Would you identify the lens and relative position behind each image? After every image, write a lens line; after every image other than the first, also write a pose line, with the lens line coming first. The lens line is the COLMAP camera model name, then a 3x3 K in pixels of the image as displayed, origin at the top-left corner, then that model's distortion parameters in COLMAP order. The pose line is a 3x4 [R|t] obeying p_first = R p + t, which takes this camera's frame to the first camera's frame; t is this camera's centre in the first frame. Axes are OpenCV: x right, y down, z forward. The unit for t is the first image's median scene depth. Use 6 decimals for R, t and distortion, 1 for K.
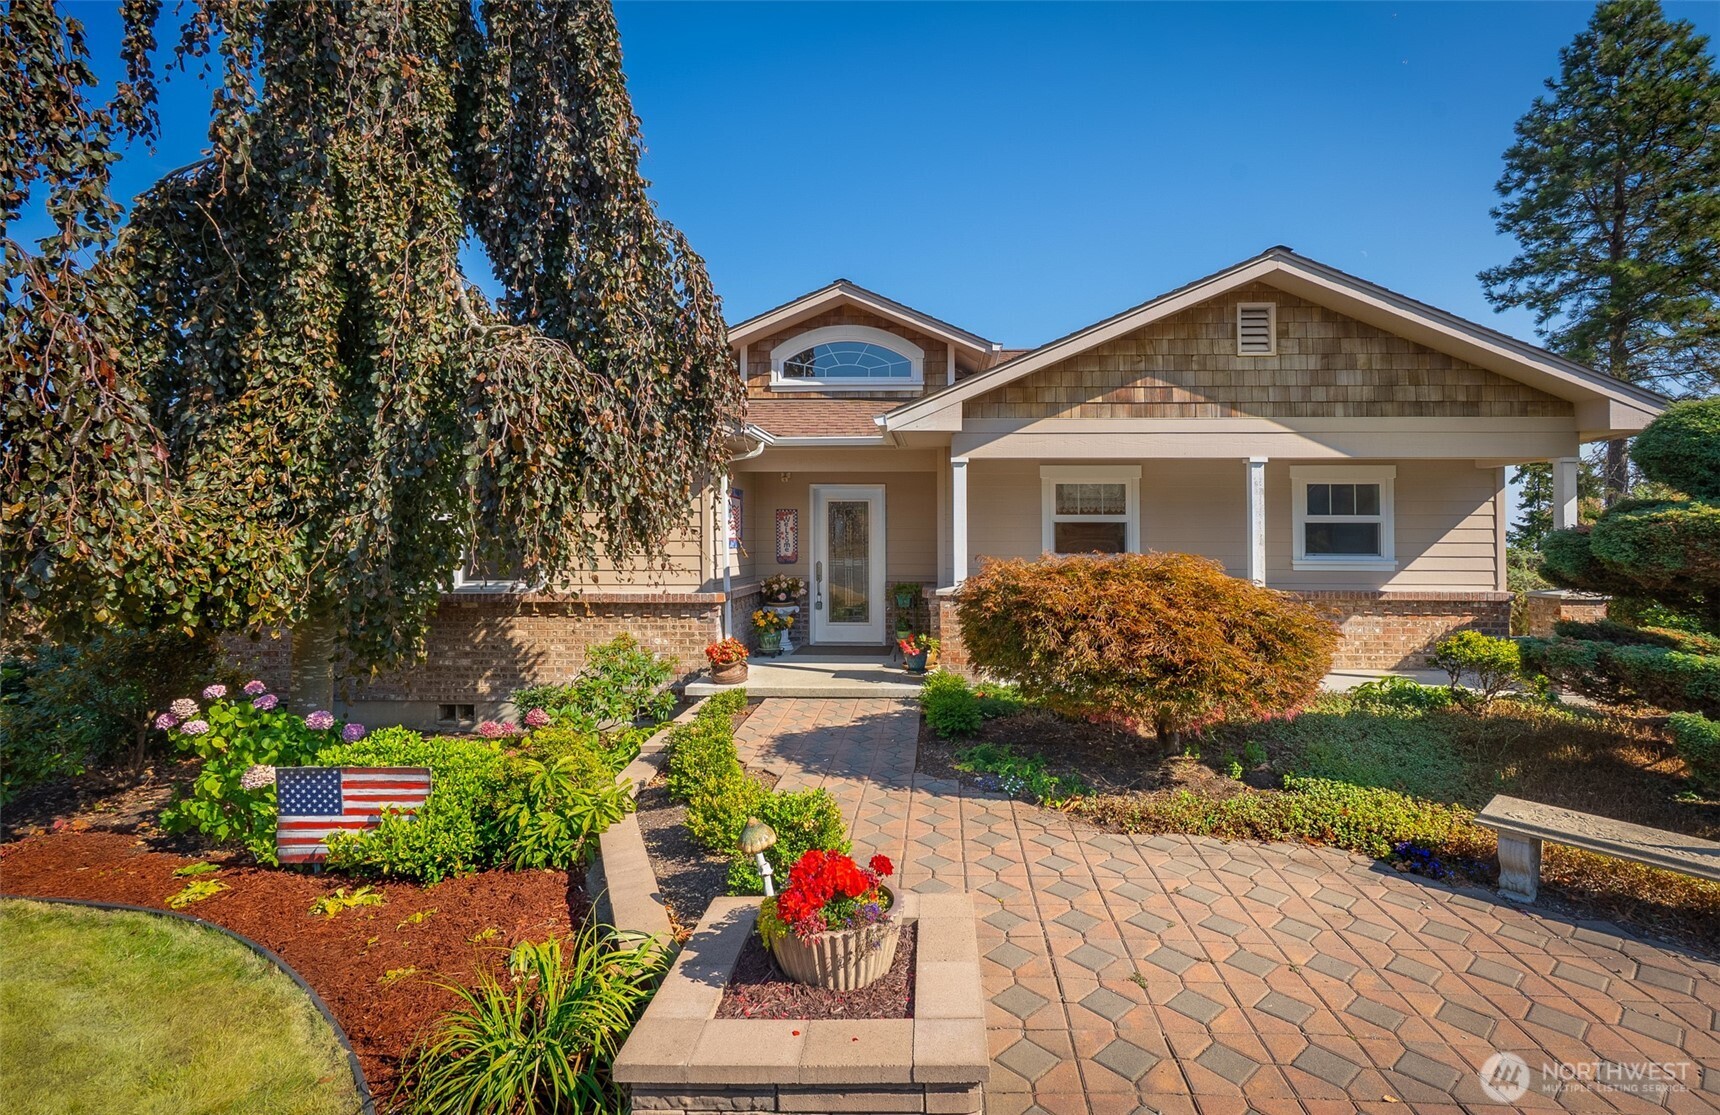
lens RADIAL K [[841.3, 0, 886.2], [0, 841.3, 542.3], [0, 0, 1]] dist [-0.004613, -0.000666]
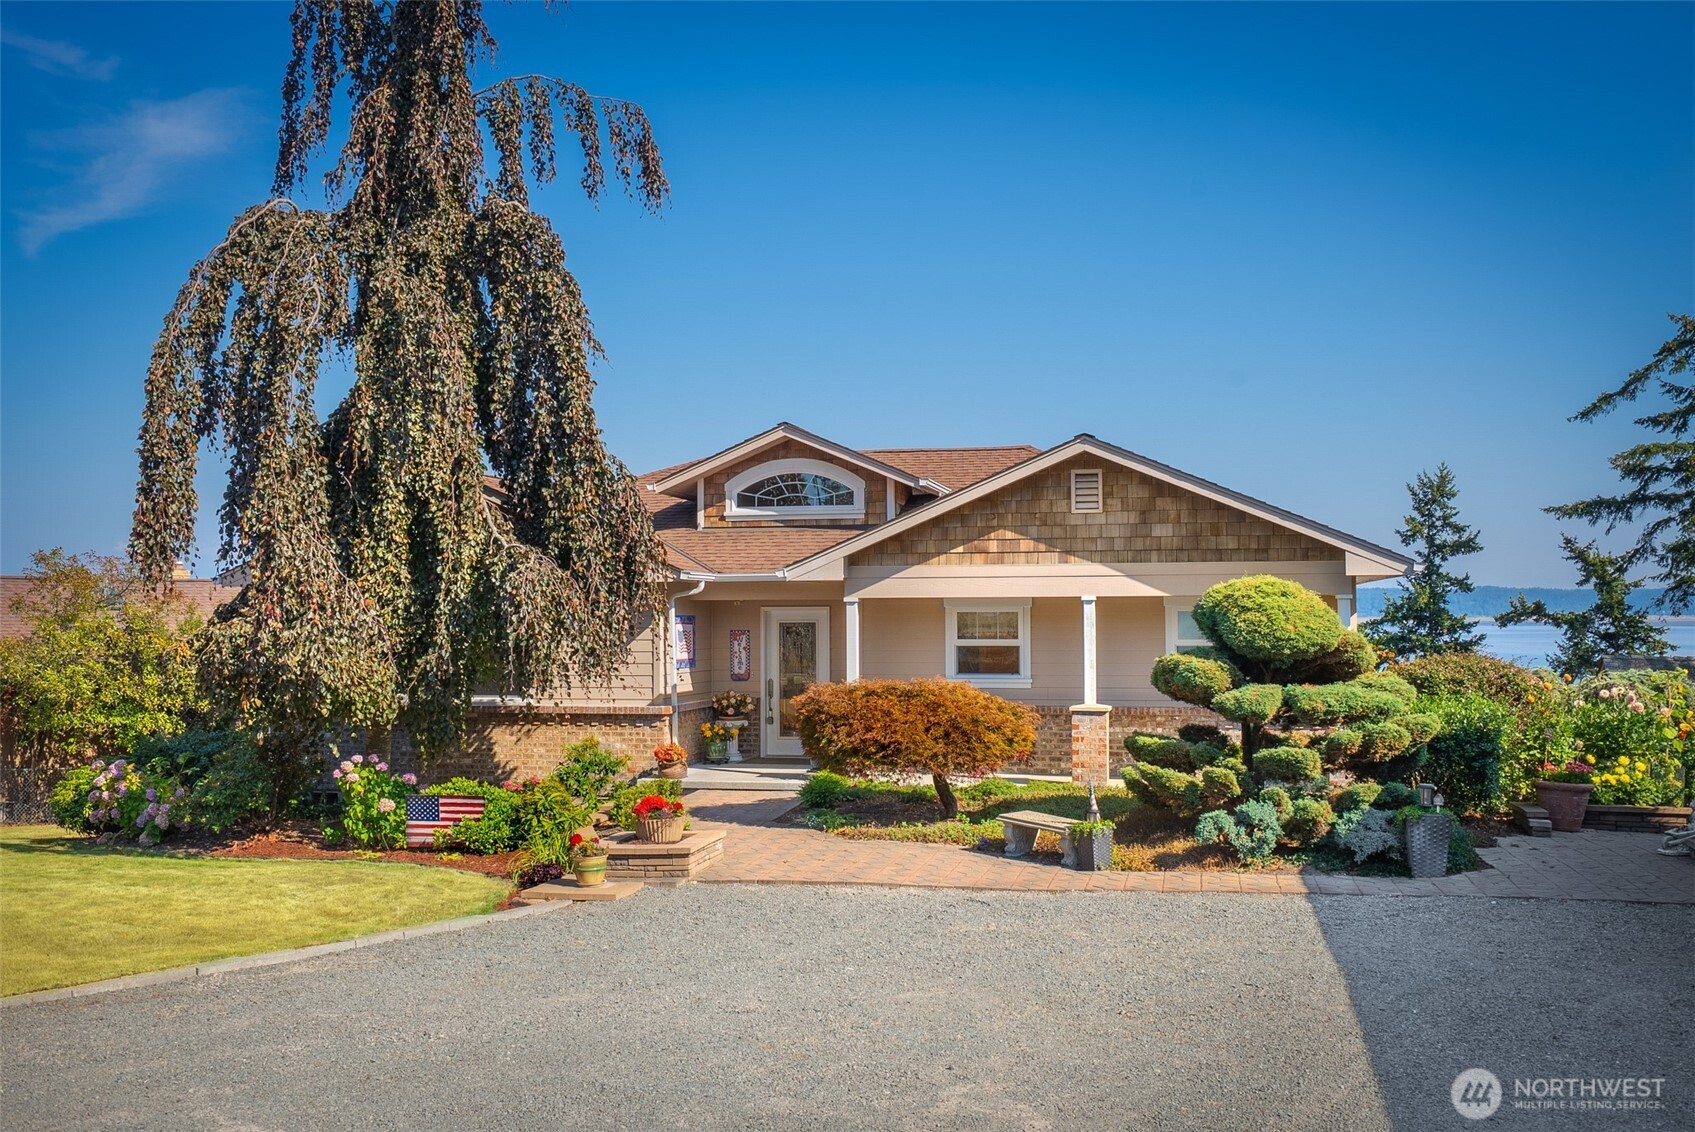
lens RADIAL K [[1623.4, 0, 836.3], [0, 1623.4, 617.5], [0, 0, 1]] dist [0.005549, 0.009311]
pose [[0.985731, -0.006425, -0.168206, 0.474650], [0.005276, 0.999960, -0.007273, -0.054284], [0.168246, 0.006282, 0.985725, -1.378346]]
